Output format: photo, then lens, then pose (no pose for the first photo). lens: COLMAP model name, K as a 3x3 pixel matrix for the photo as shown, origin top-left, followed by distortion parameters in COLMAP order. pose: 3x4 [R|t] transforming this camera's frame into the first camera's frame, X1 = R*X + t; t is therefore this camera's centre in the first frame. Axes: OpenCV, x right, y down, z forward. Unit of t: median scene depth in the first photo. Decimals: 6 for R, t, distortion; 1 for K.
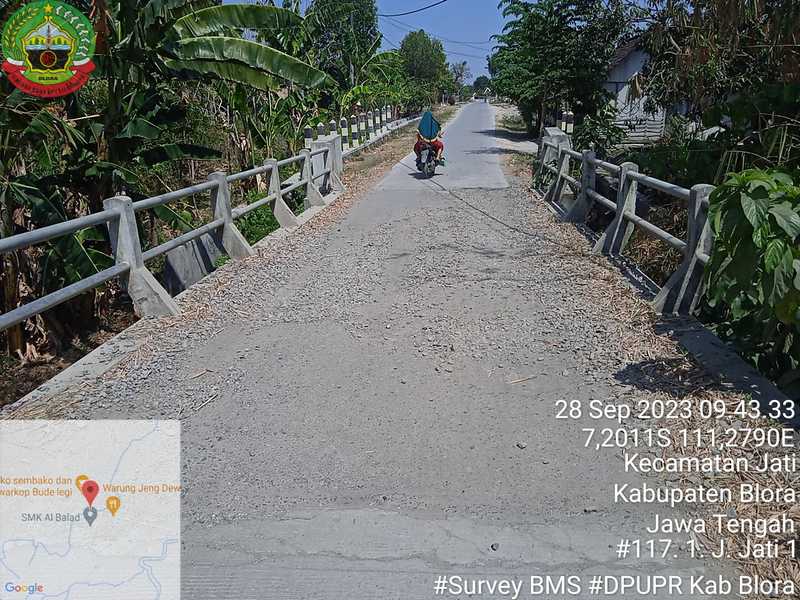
lens RADIAL K [[667.6, 0, 399.6], [0, 667.6, 304.0], [0, 0, 1]] dist [0.053459, -0.048226]
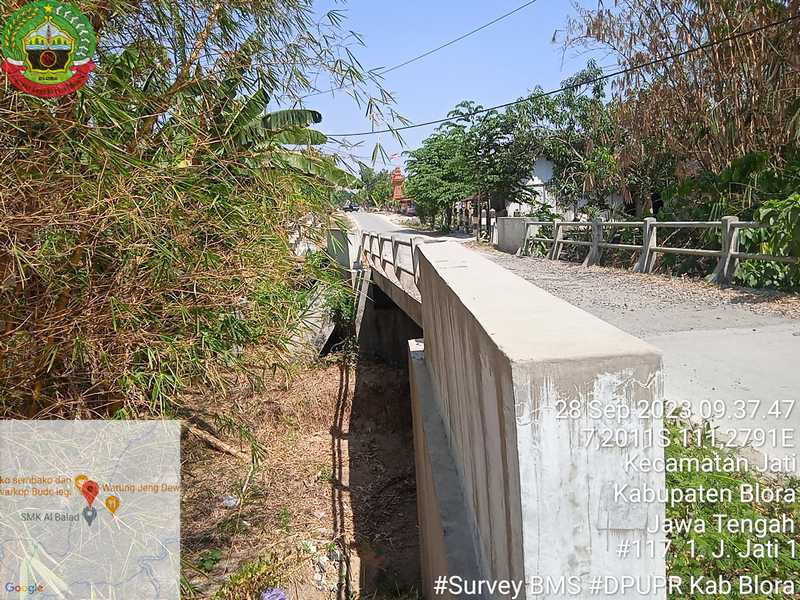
lens RADIAL K [[667.6, 0, 402.1], [0, 667.6, 300.5], [0, 0, 1]] dist [0.053459, -0.048226]
pose [[0.977590, -0.054189, 0.203422, -0.170598], [0.086782, 0.984113, -0.154891, 0.055244], [-0.191796, 0.169074, 0.966762, -0.124162]]
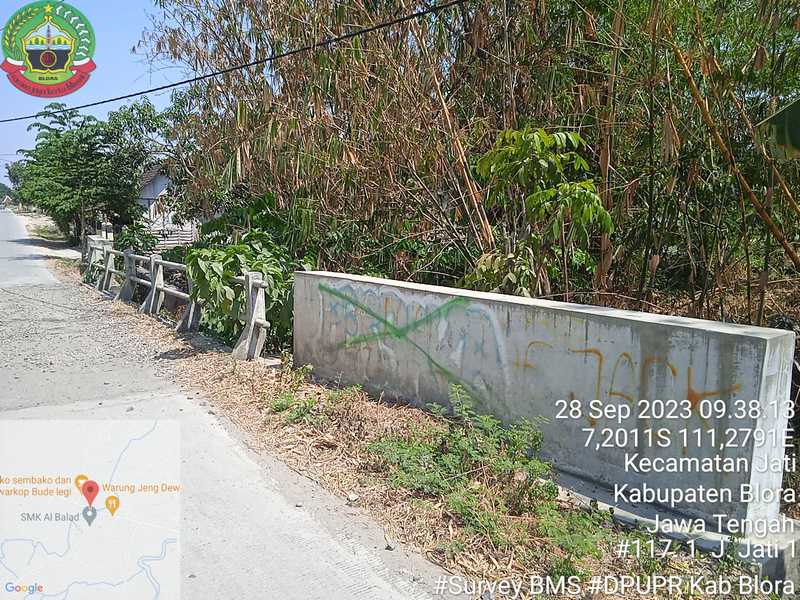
lens RADIAL K [[667.6, 0, 400.4], [0, 667.6, 301.5], [0, 0, 1]] dist [0.053459, -0.048226]
pose [[0.797340, -0.062276, 0.600308, -0.042623], [0.158834, 0.981251, -0.109172, 0.045507], [-0.582254, 0.182397, 0.792282, -0.157431]]
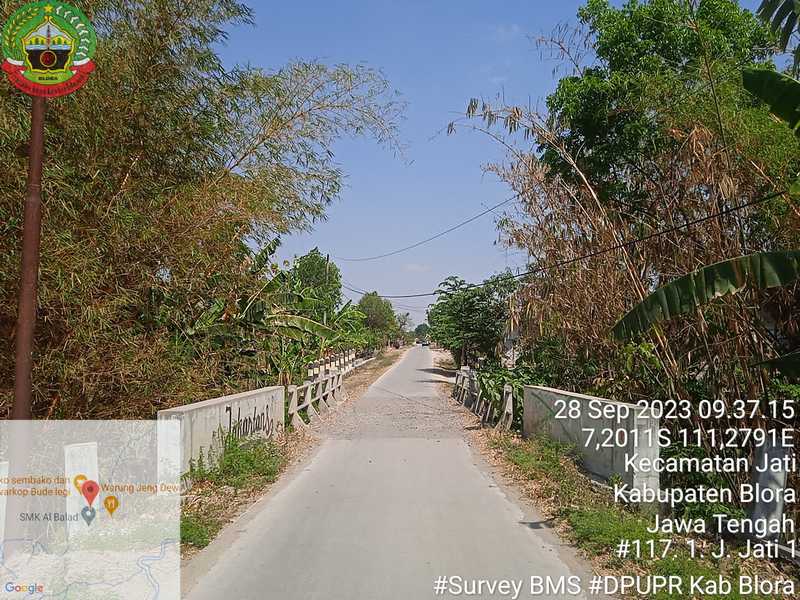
lens RADIAL K [[667.6, 0, 401.6], [0, 667.6, 301.3], [0, 0, 1]] dist [0.053459, -0.048226]
pose [[0.995905, 0.034788, 0.083446, -0.056393], [-0.003474, 0.937049, -0.349181, 0.124802], [-0.090340, 0.347462, 0.933332, -0.445439]]
